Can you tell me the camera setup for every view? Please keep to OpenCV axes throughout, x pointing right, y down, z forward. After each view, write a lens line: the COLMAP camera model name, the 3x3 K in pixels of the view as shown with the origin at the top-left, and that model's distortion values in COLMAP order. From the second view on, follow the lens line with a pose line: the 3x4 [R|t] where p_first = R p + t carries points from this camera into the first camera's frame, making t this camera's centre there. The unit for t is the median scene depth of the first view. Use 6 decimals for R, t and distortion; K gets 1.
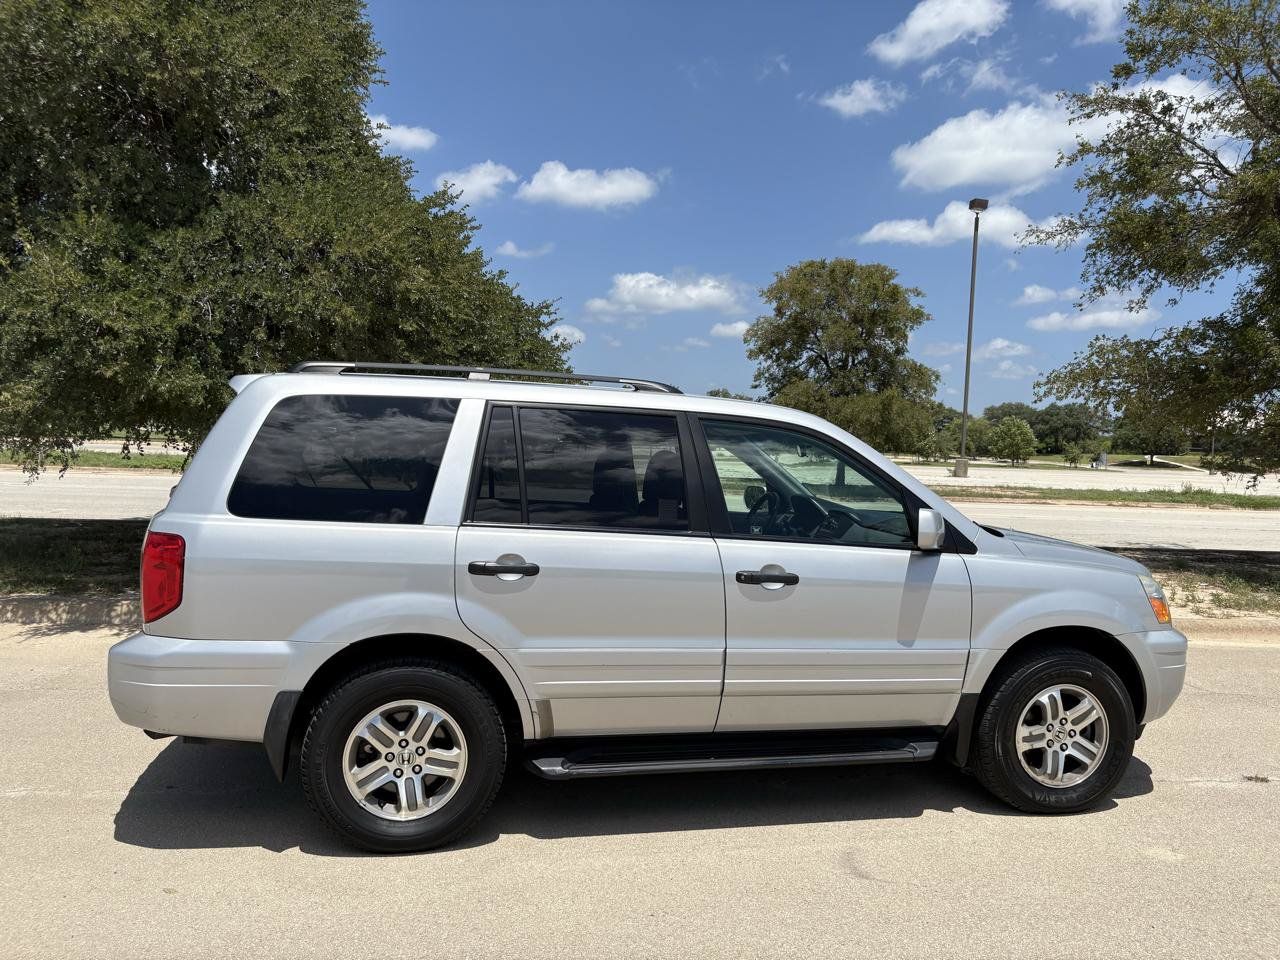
lens RADIAL K [[971.5, 0, 640.0], [0, 971.5, 480.0], [0, 0, 1]] dist [0.013794, 0.004676]
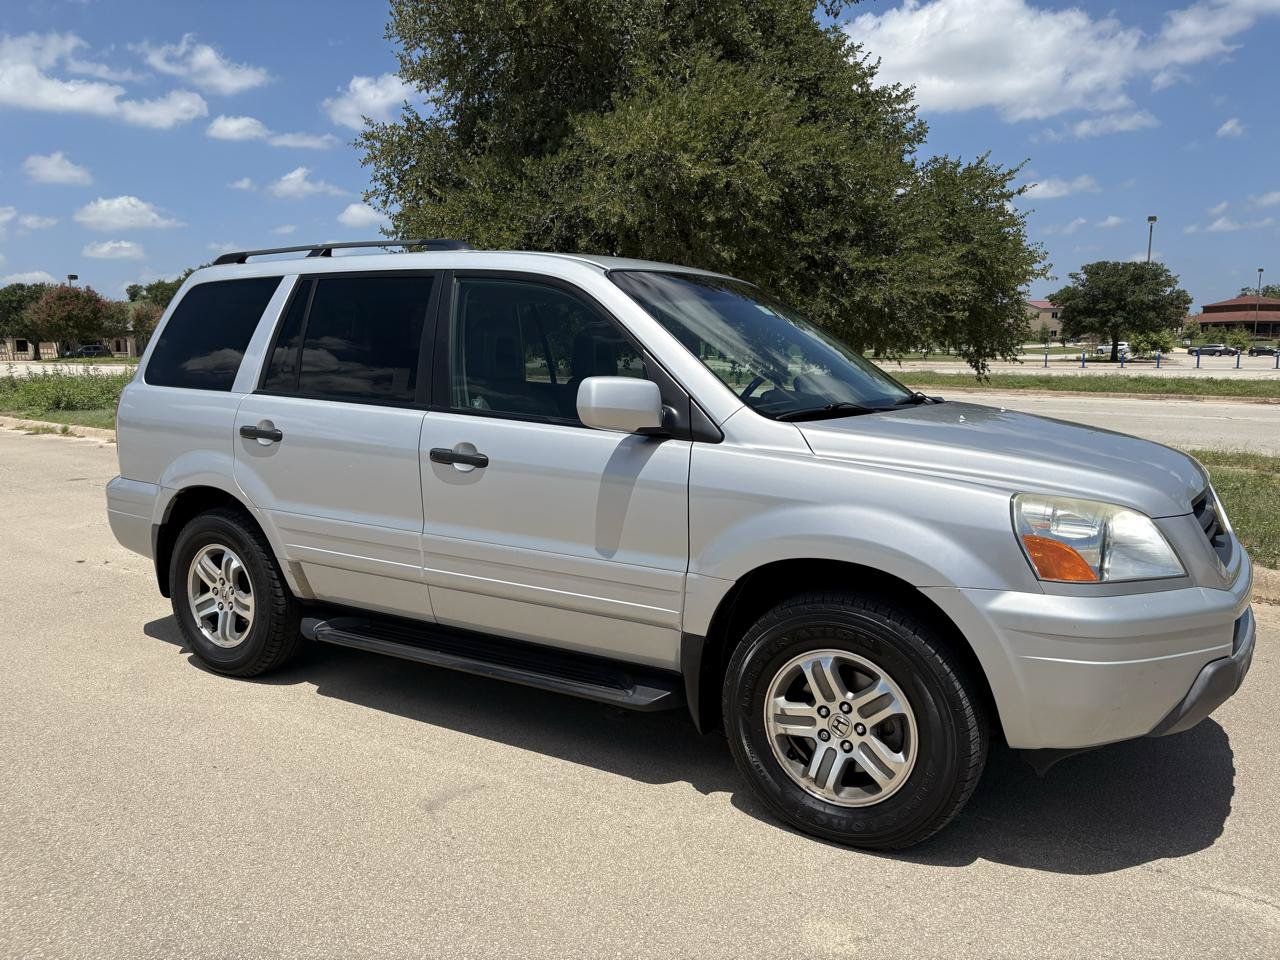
lens RADIAL K [[971.5, 0, 640.0], [0, 971.5, 480.0], [0, 0, 1]] dist [0.013794, 0.004676]
pose [[0.714095, 0.061794, -0.697316, 0.849733], [-0.004175, 0.996455, 0.084027, 0.048032], [0.700036, -0.057092, 0.711822, 0.496979]]
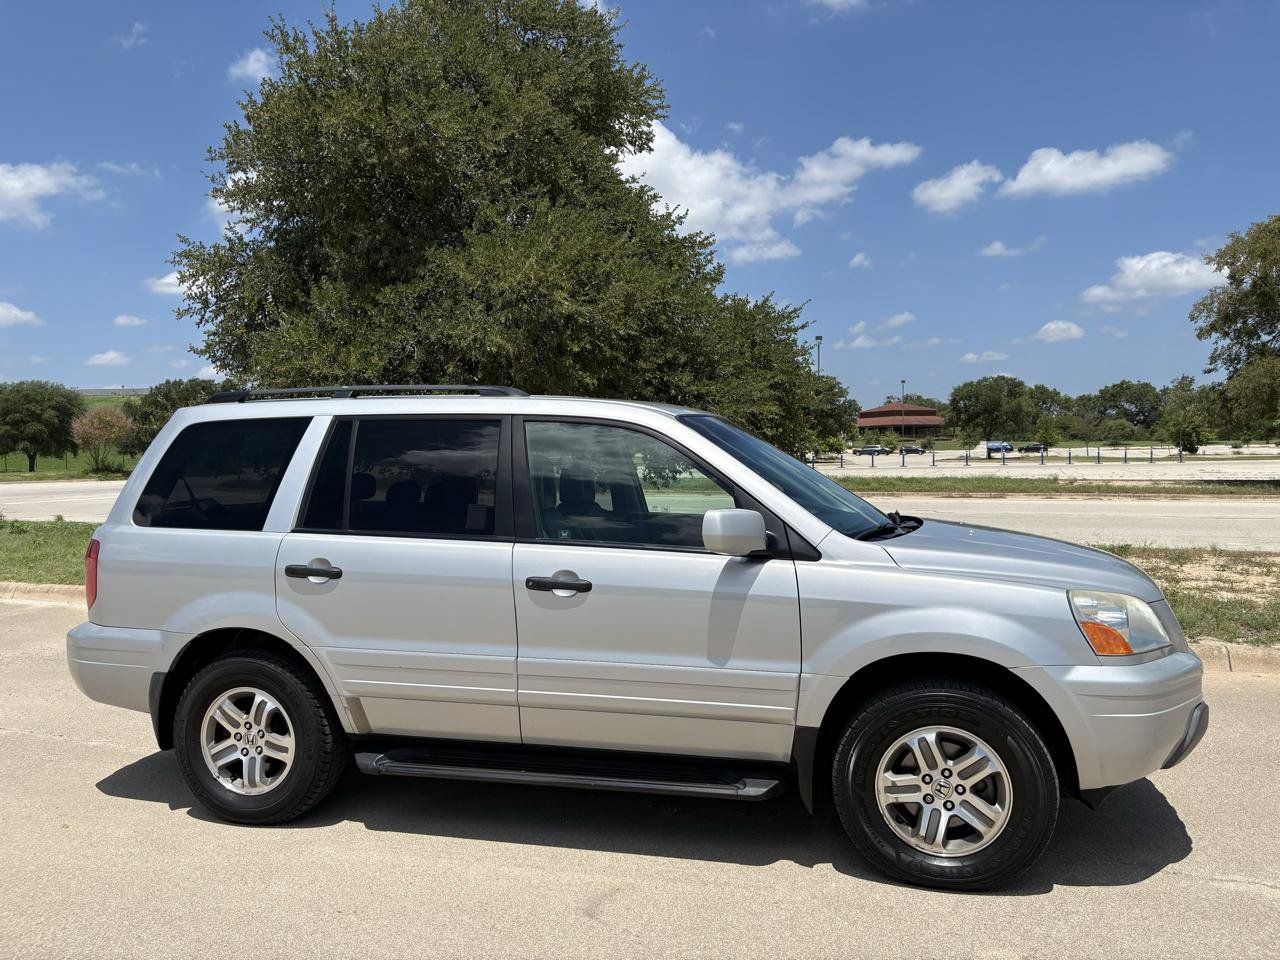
lens RADIAL K [[971.5, 0, 640.0], [0, 971.5, 480.0], [0, 0, 1]] dist [0.013794, 0.004676]
pose [[0.885158, -0.033839, -0.464058, 0.644303], [0.027369, 0.999412, -0.020673, 0.020832], [0.464485, 0.005598, 0.885563, 0.198482]]
